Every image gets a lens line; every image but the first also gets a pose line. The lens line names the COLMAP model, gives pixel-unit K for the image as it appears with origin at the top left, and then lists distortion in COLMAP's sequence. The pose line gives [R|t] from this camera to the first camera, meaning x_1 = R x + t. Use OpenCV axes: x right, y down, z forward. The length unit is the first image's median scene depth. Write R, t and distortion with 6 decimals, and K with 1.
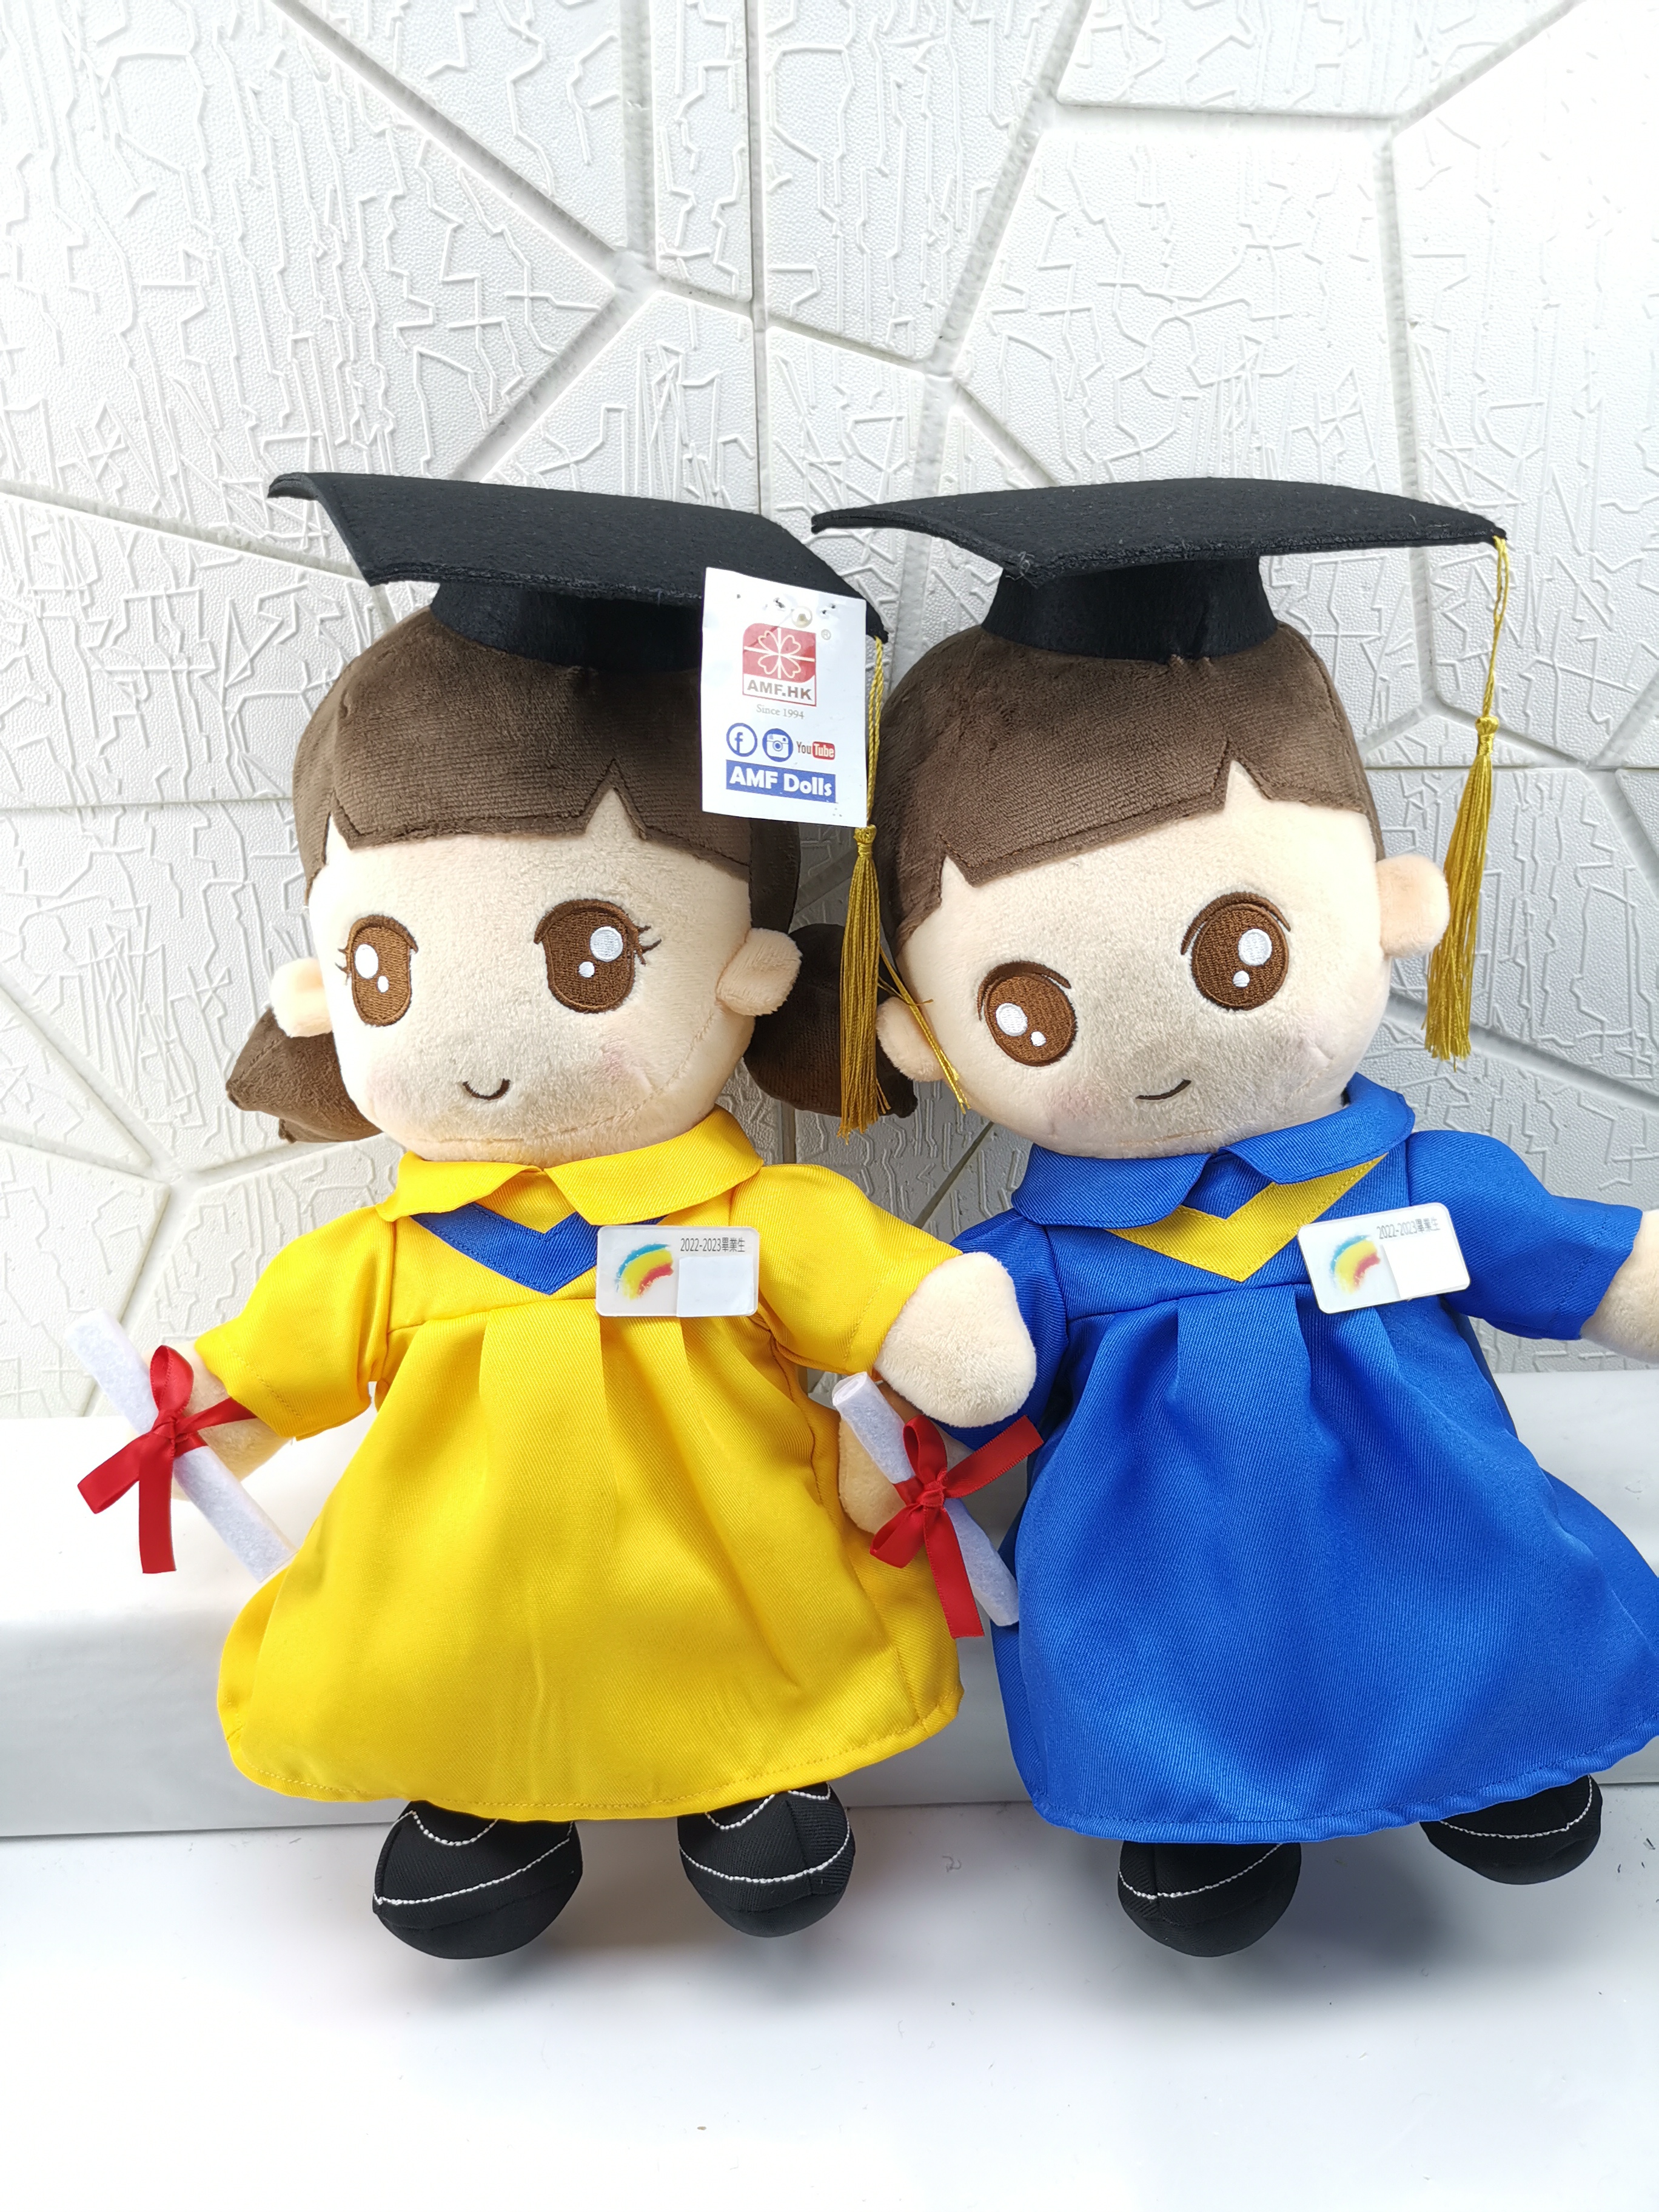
lens RADIAL K [[1729.2, 0, 848.3], [0, 1729.2, 1110.1], [0, 0, 1]] dist [0.039244, -0.042679]
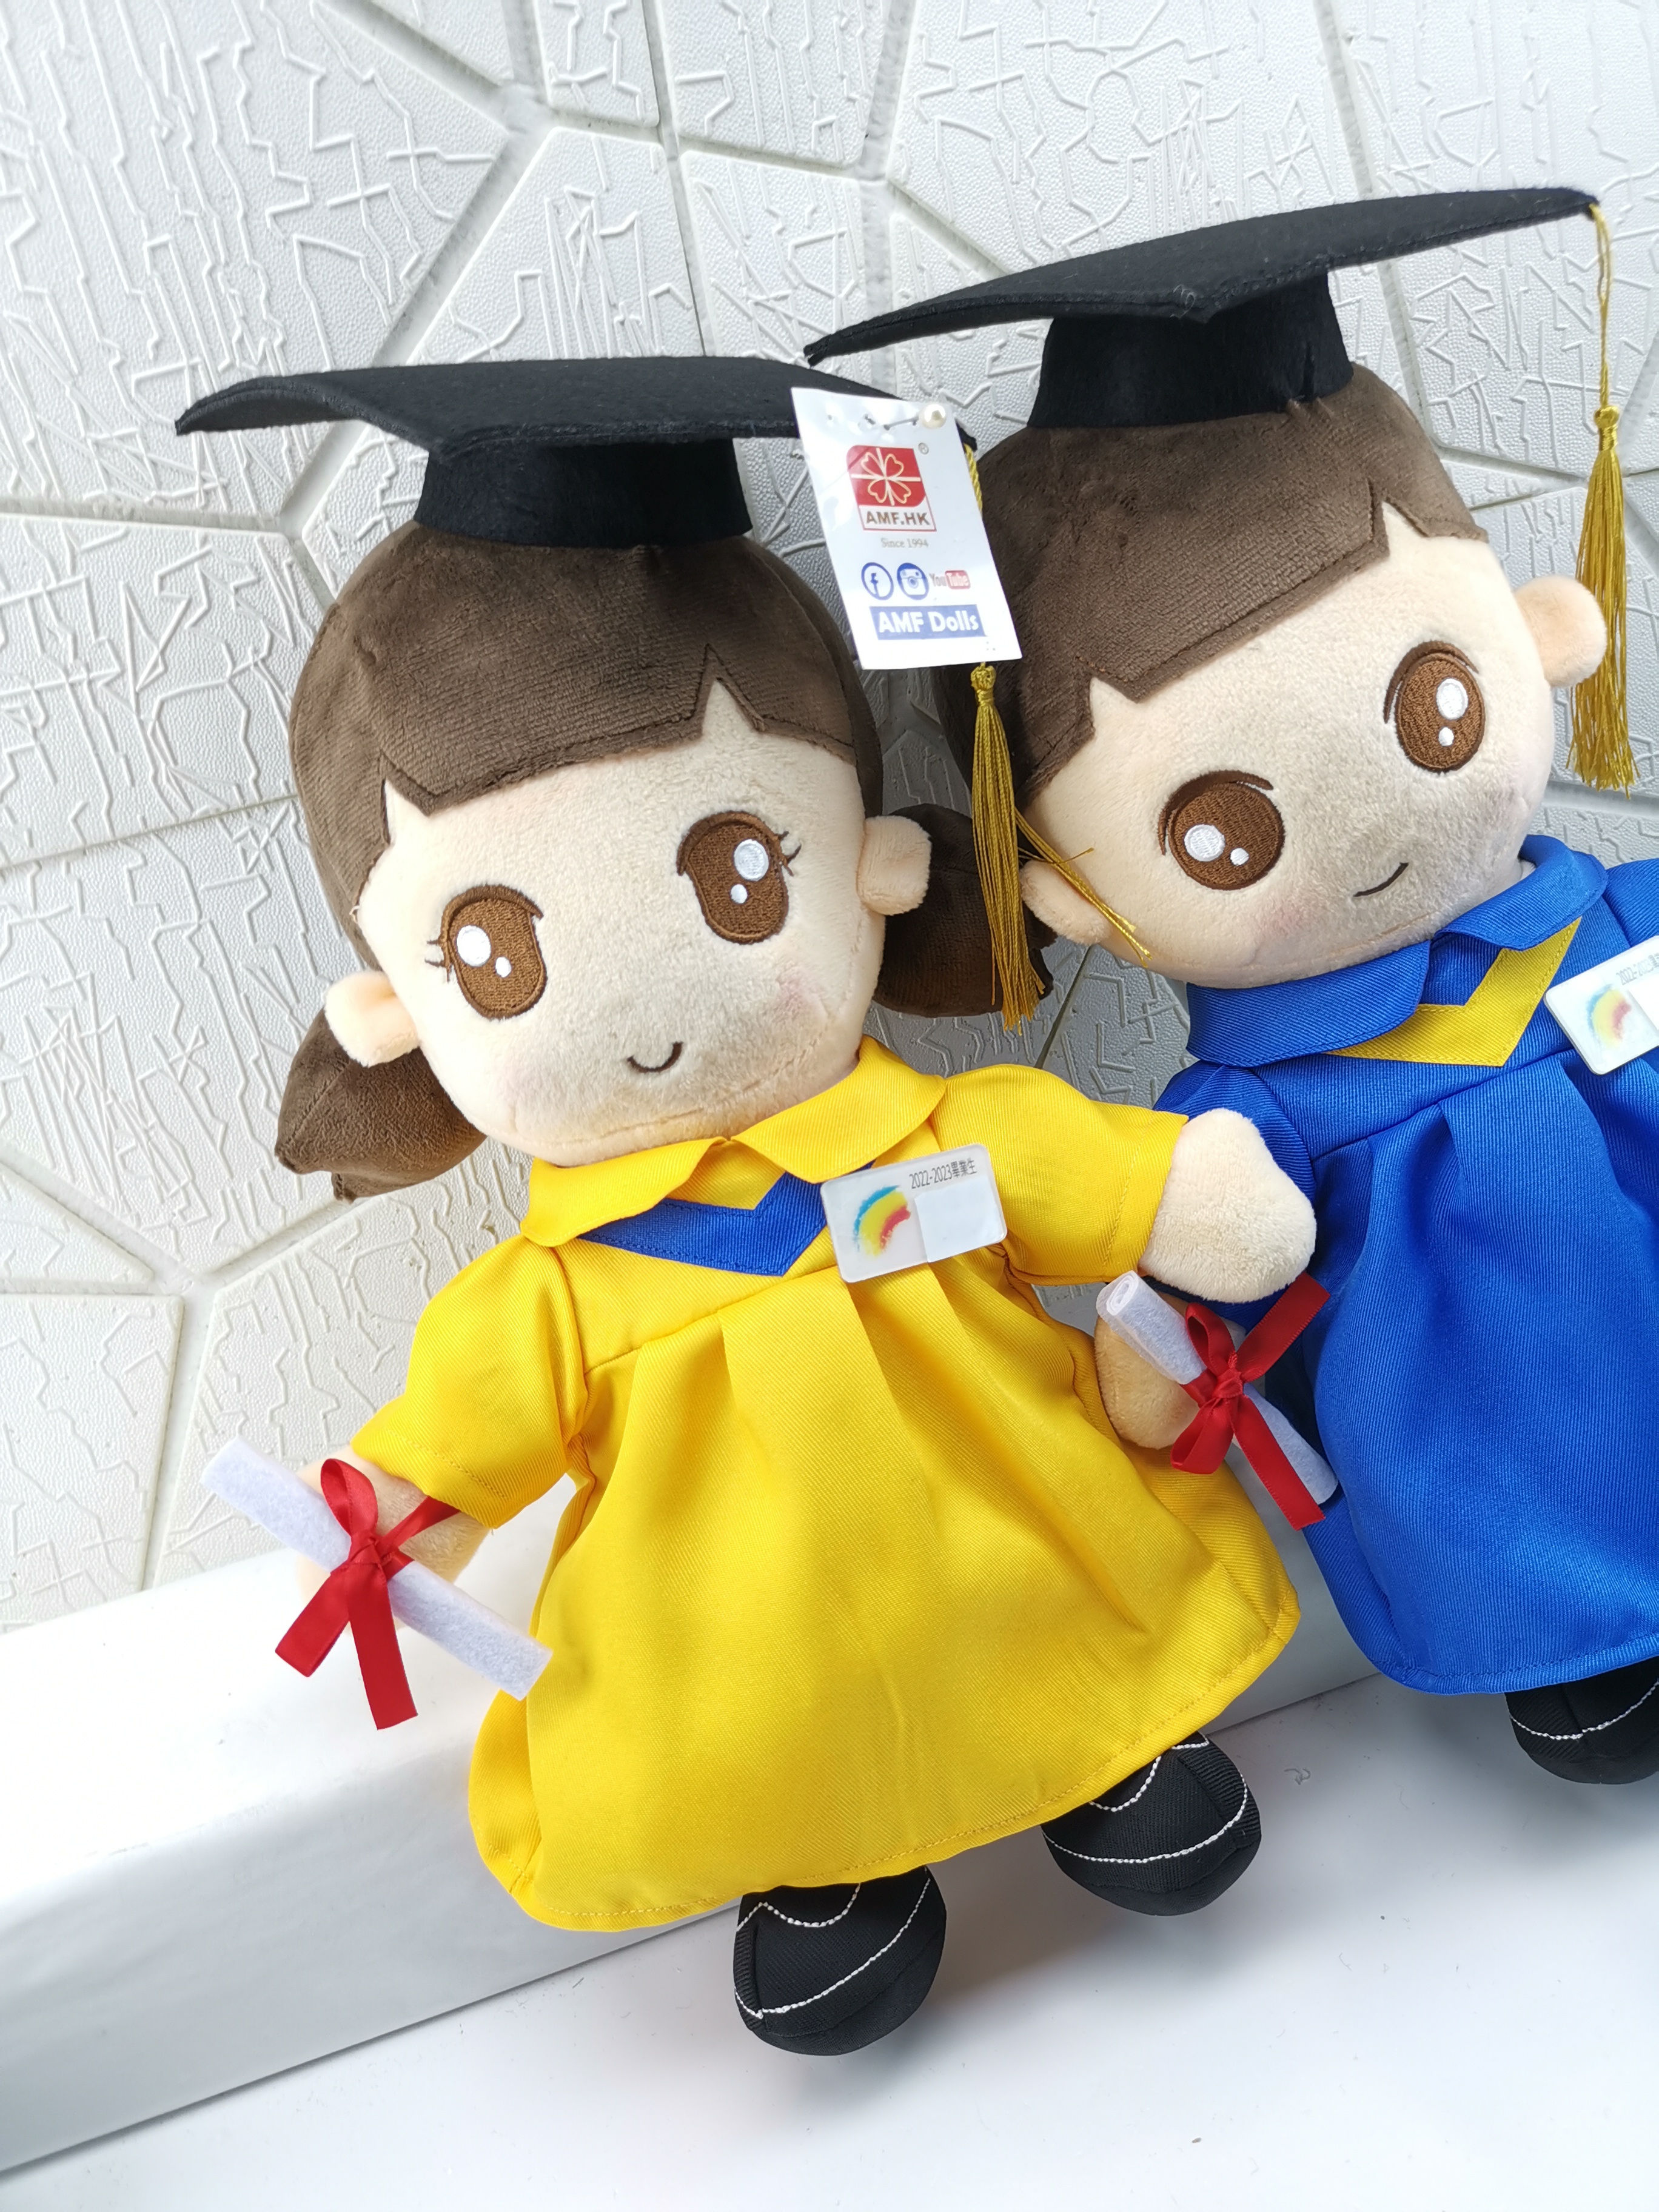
lens RADIAL K [[1729.2, 0, 853.8], [0, 1729.2, 1098.6], [0, 0, 1]] dist [0.039244, -0.042679]
pose [[0.957121, -0.244514, 0.155347, -0.241727], [0.242514, 0.969620, 0.031994, 0.003025], [-0.158451, 0.007051, 0.987342, 0.144288]]
